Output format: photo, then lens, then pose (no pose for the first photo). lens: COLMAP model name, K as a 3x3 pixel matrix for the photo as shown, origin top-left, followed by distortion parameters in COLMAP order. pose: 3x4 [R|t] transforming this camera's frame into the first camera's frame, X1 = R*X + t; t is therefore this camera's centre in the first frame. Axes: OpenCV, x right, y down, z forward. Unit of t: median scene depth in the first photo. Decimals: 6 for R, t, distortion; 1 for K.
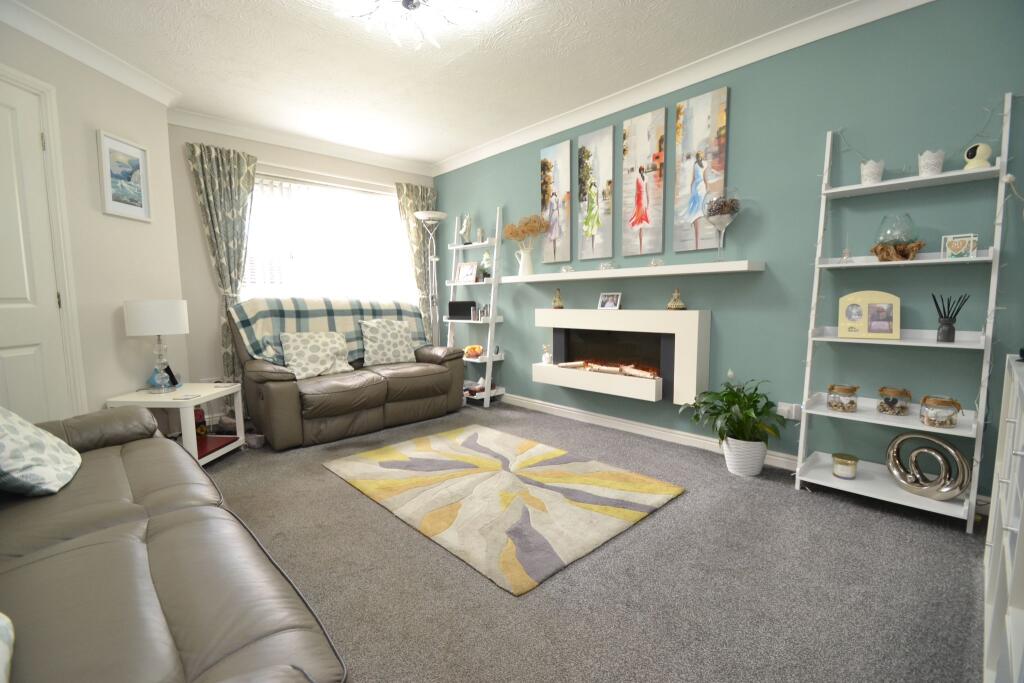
lens RADIAL K [[453.8, 0, 505.3], [0, 453.8, 345.8], [0, 0, 1]] dist [0.002909, -0.003605]
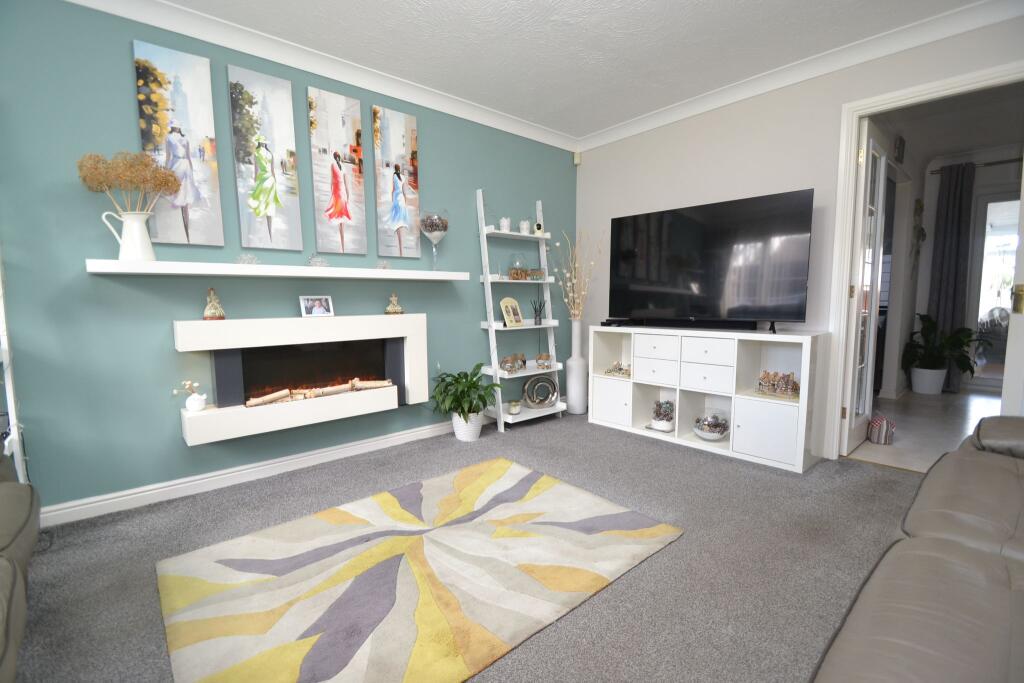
lens RADIAL K [[453.8, 0, 508.4], [0, 453.8, 343.5], [0, 0, 1]] dist [0.002909, -0.003605]
pose [[0.032295, -0.086364, 0.995740, -0.606190], [0.112362, 0.990258, 0.082244, -0.065962], [-0.993142, 0.109227, 0.041684, 0.688388]]
